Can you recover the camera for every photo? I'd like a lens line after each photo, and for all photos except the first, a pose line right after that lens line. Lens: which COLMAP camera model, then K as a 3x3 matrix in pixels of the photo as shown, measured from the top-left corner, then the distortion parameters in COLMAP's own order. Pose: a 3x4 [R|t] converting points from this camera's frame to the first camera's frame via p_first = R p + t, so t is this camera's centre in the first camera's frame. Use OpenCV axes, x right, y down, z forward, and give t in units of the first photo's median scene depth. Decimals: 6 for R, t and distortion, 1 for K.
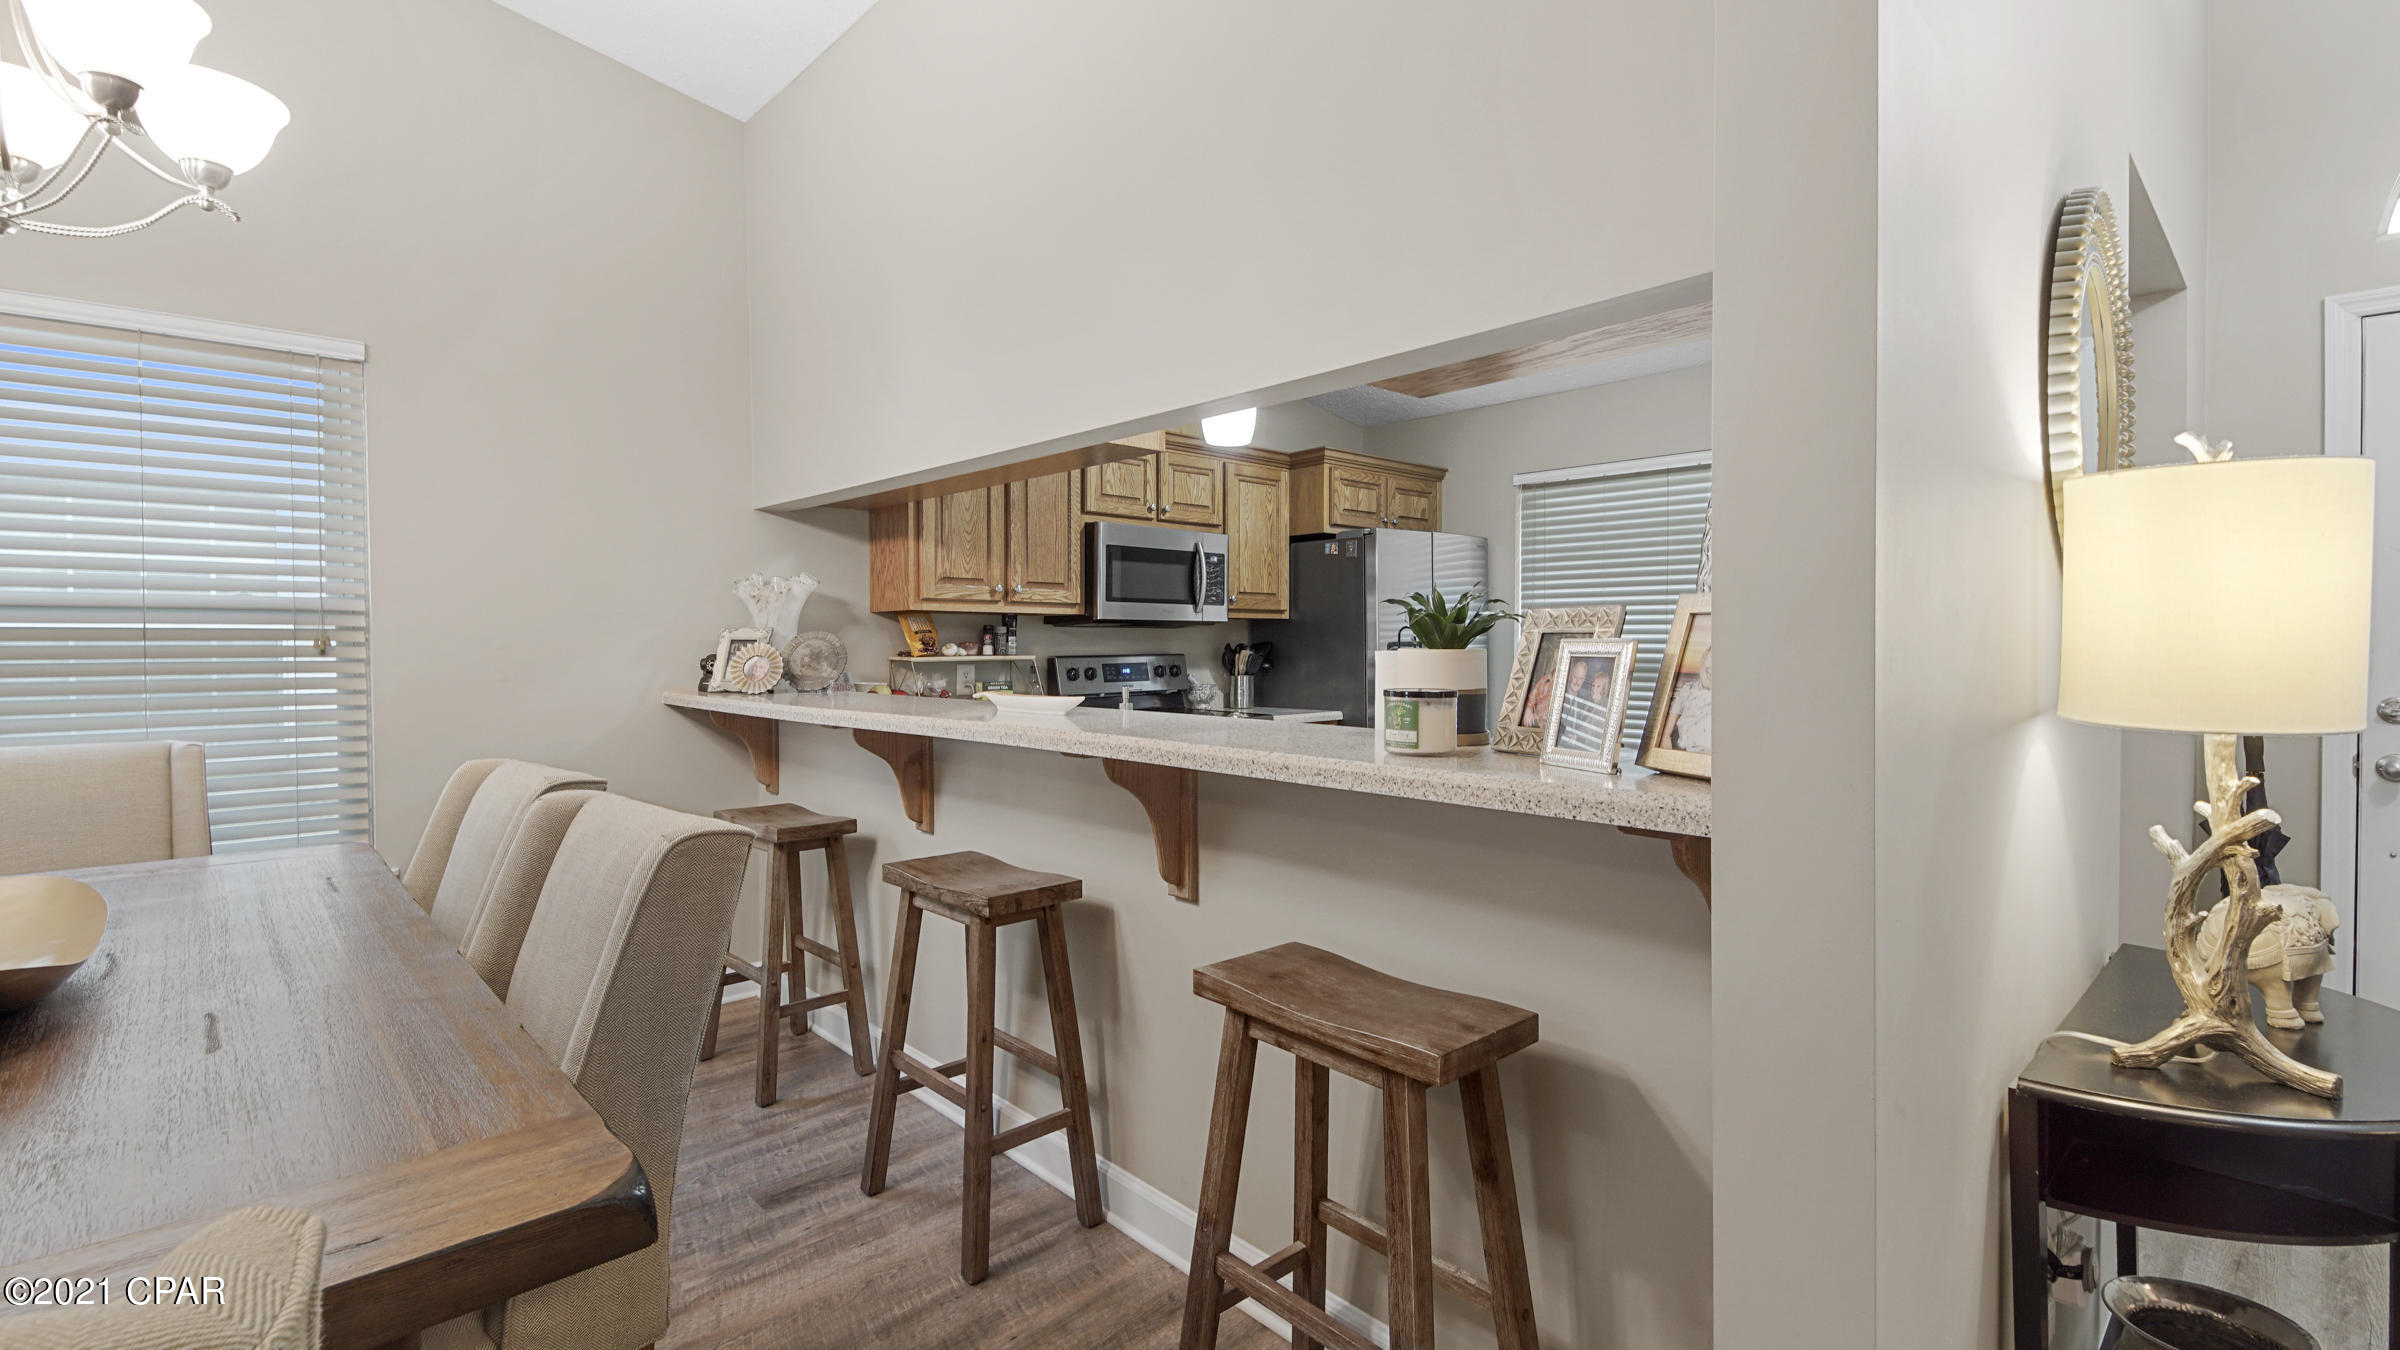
lens RADIAL K [[1066.4, 0, 1196.1], [0, 1066.4, 666.2], [0, 0, 1]] dist [0.038714, -0.023293]
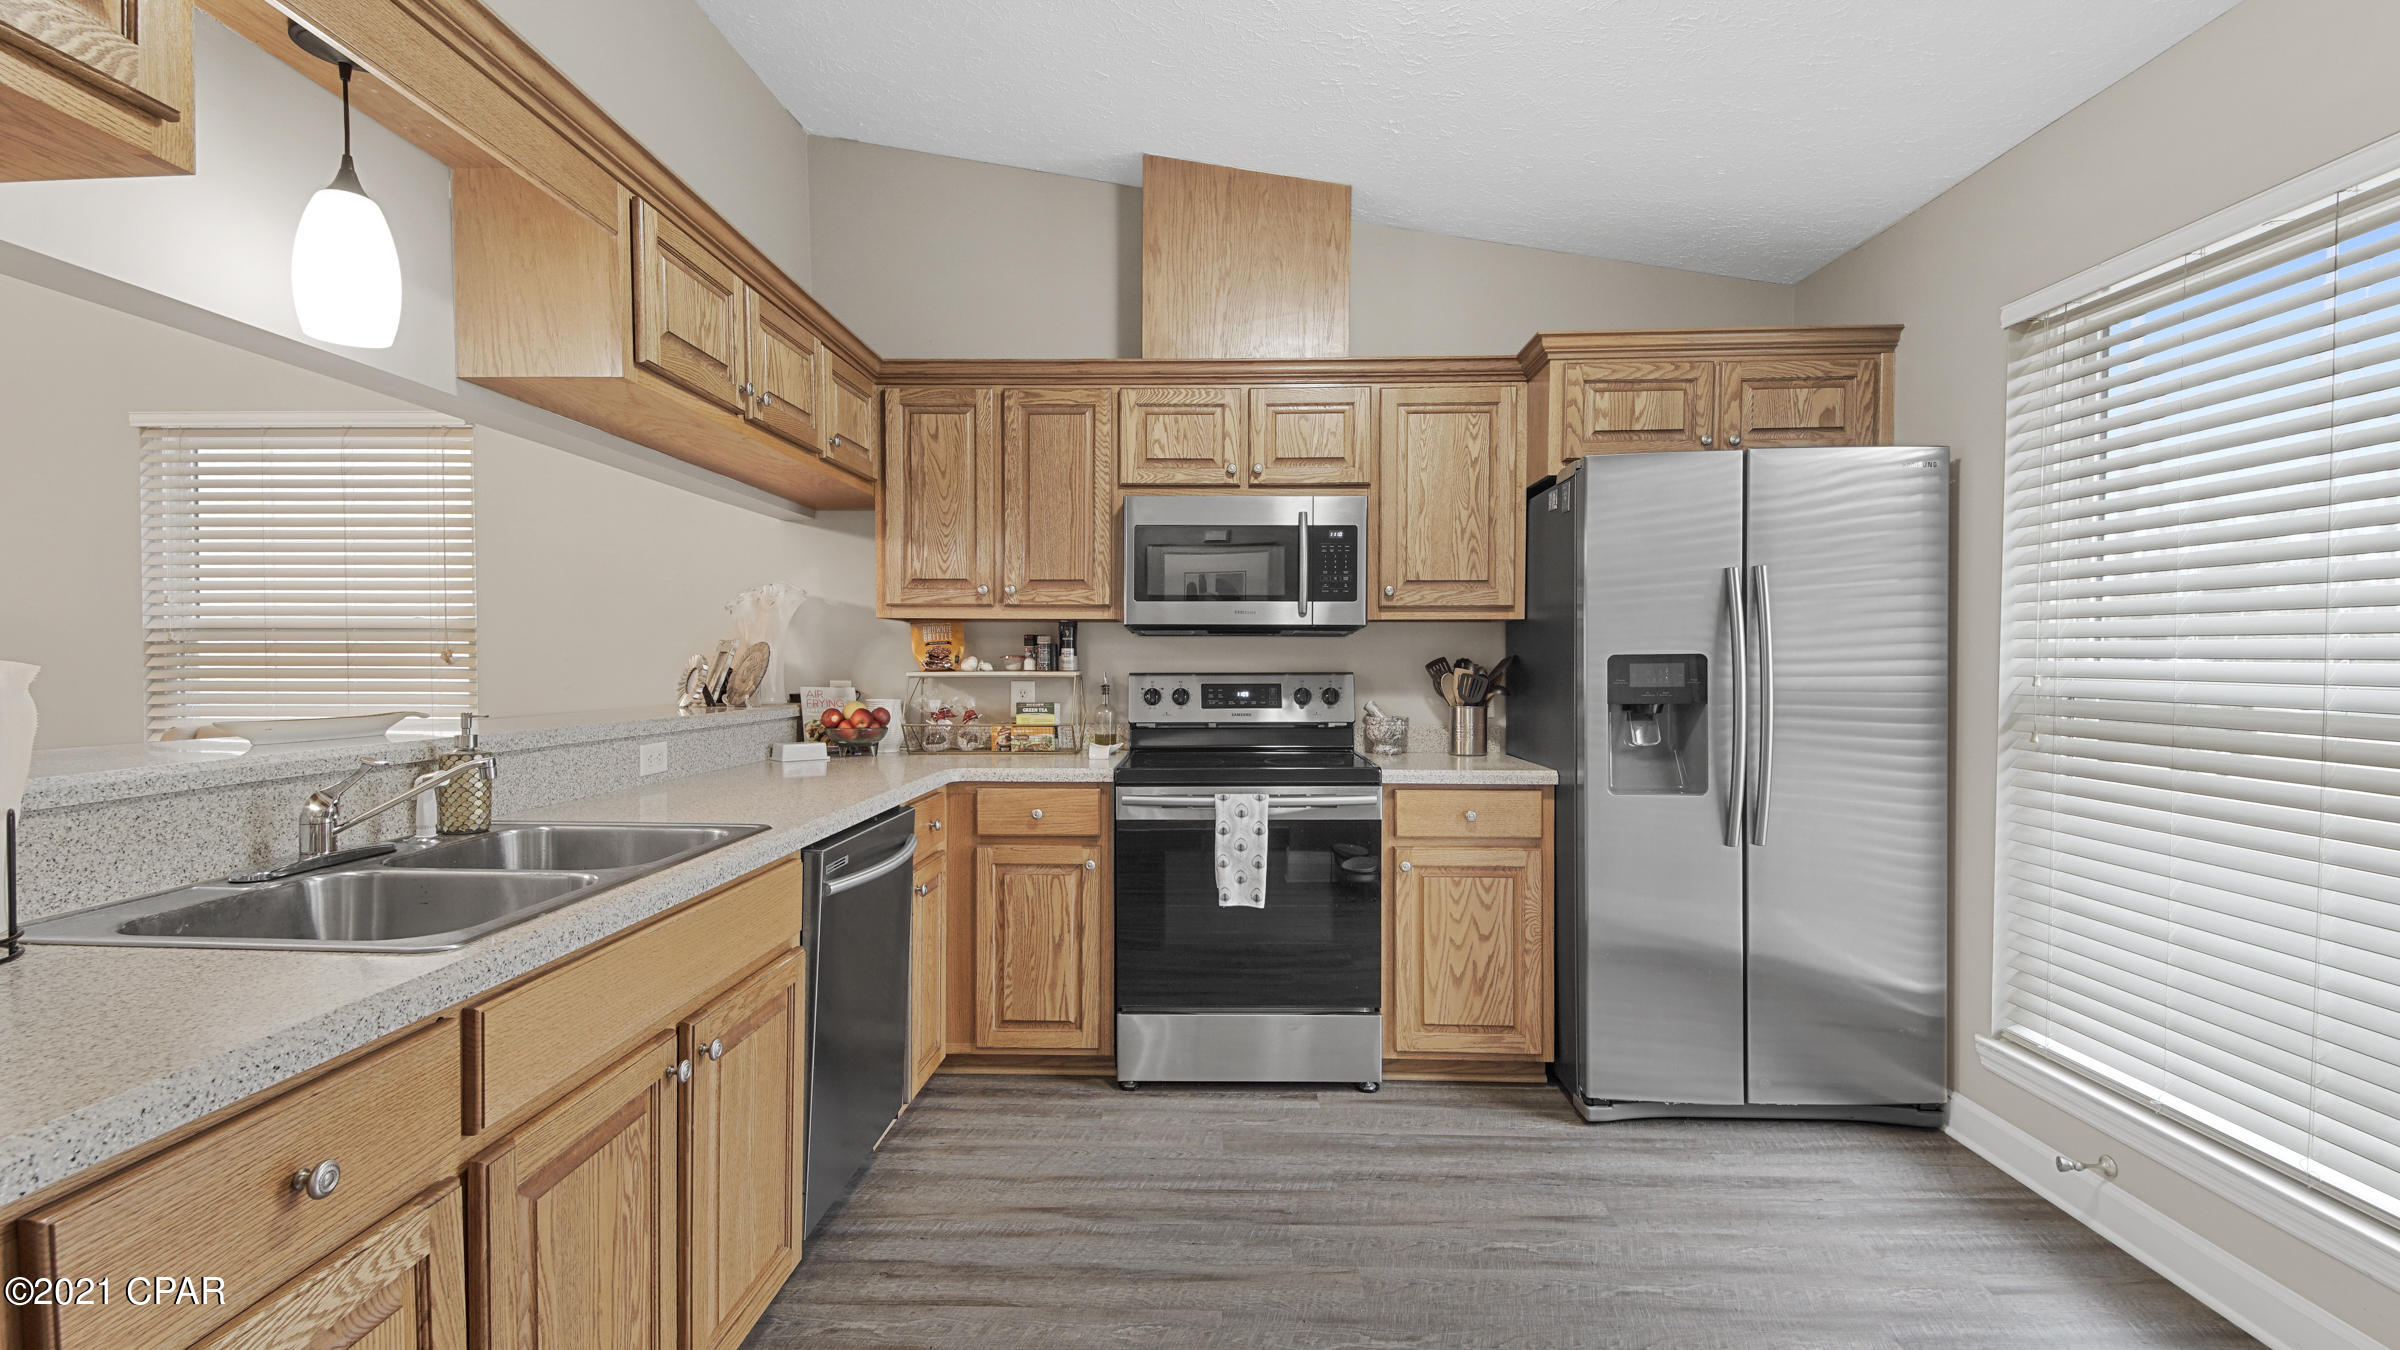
lens RADIAL K [[1066.4, 0, 1196.1], [0, 1066.4, 666.2], [0, 0, 1]] dist [0.038714, -0.023293]
pose [[0.697655, 0.005876, -0.716410, 0.457139], [-0.017982, 0.999795, -0.009311, -0.007768], [0.716208, 0.019378, 0.697617, 0.473528]]
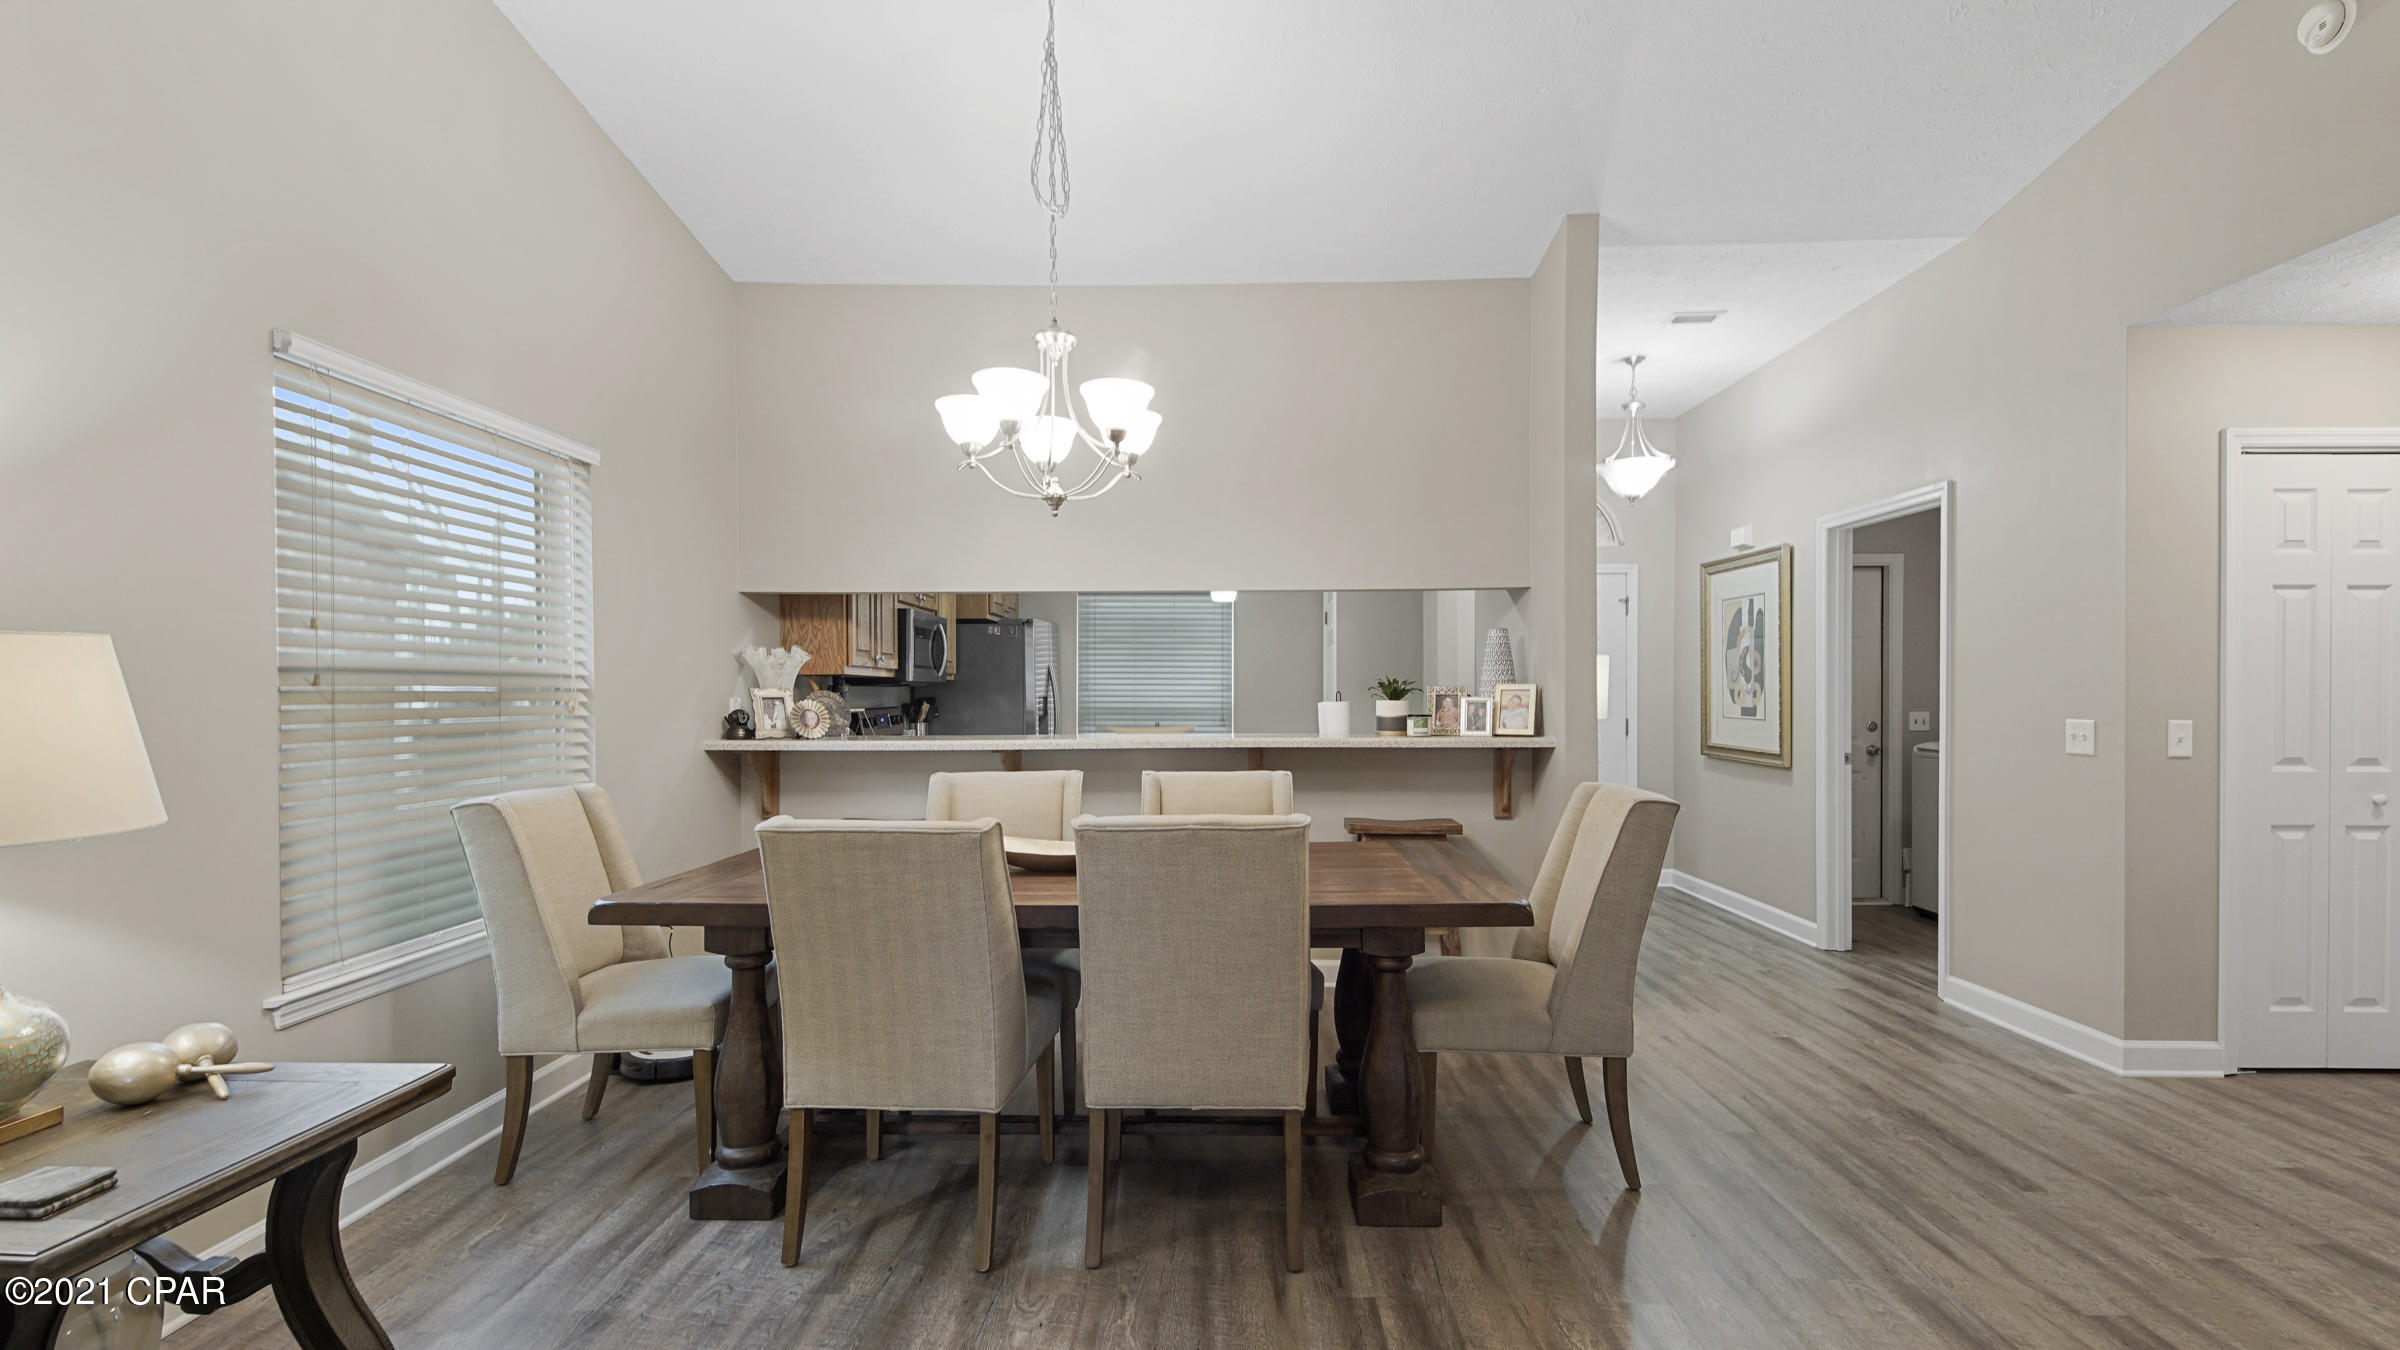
lens RADIAL K [[1066.4, 0, 1196.1], [0, 1066.4, 666.2], [0, 0, 1]] dist [0.038714, -0.023293]
pose [[0.712763, 0.017715, 0.701181, -0.730028], [0.017289, 0.998934, -0.042811, 0.001740], [-0.701192, 0.042637, 0.711697, -0.204391]]
